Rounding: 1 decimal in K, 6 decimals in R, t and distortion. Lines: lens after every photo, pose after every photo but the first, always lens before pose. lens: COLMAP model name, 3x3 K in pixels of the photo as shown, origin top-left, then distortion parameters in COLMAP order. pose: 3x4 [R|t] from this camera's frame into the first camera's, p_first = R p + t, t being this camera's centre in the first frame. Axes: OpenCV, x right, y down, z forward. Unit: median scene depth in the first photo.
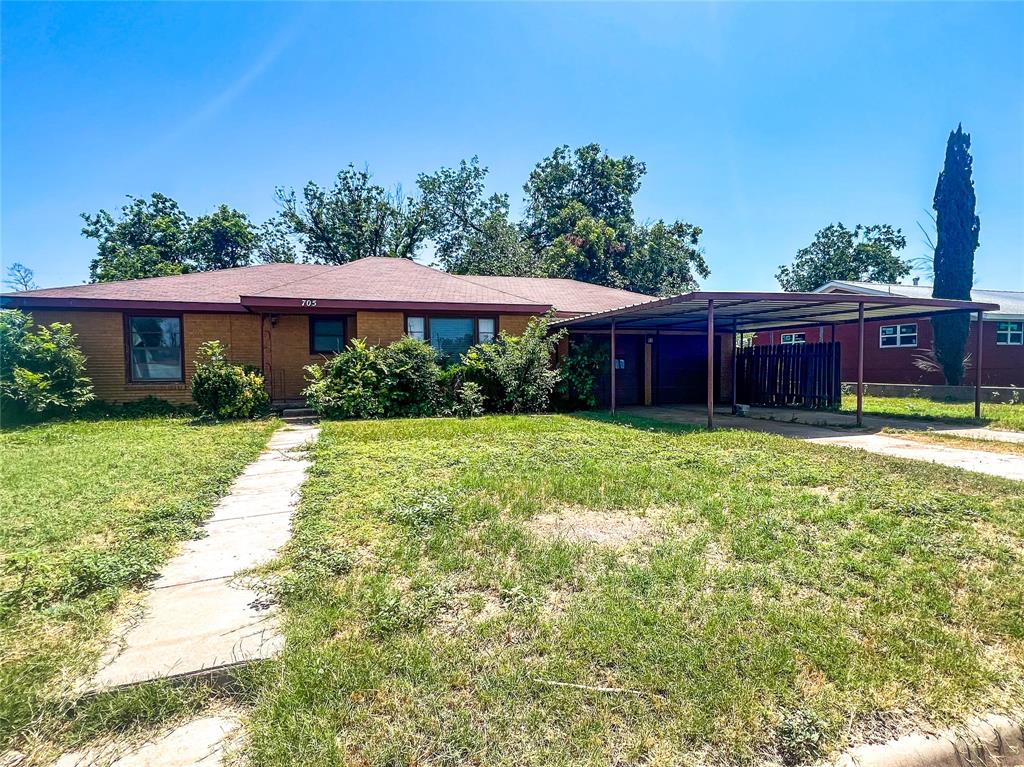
lens RADIAL K [[527.6, 0, 512.0], [0, 527.6, 383.5], [0, 0, 1]] dist [-0.007514, -0.000445]
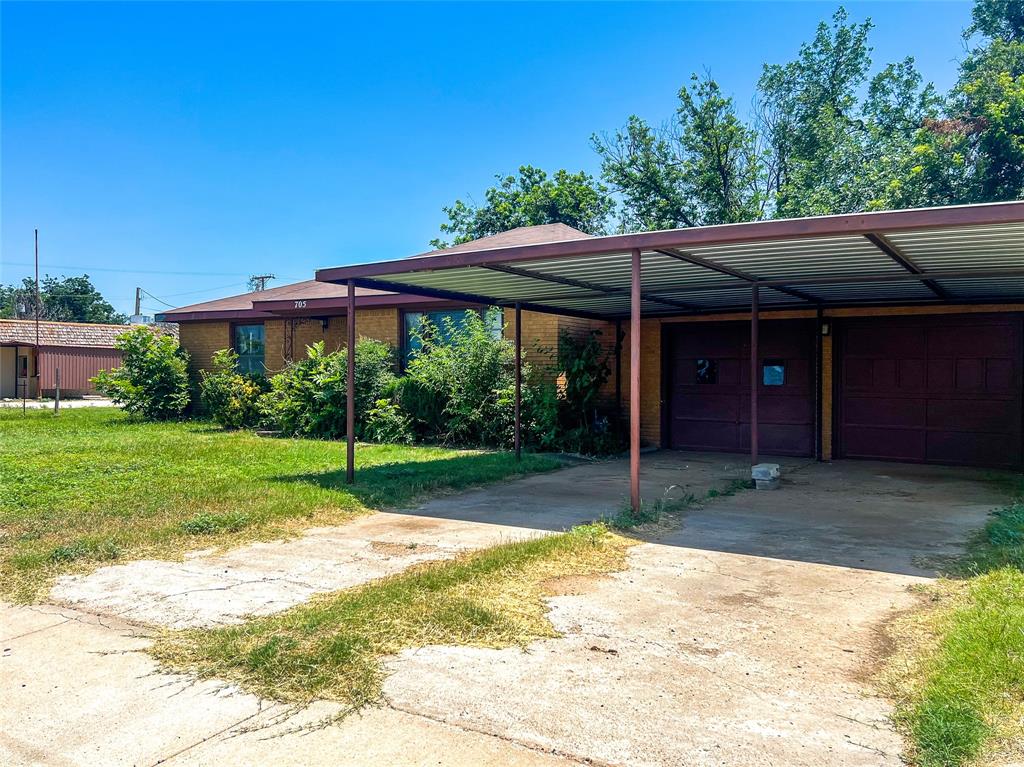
lens RADIAL K [[862.4, 0, 512.0], [0, 862.4, 383.5], [0, 0, 1]] dist [-0.000897, -0.000396]
pose [[0.637482, 0.013732, -0.770343, 0.400847], [-0.035217, 0.999315, -0.011329, -0.006103], [0.769660, 0.034351, 0.637529, 0.144554]]
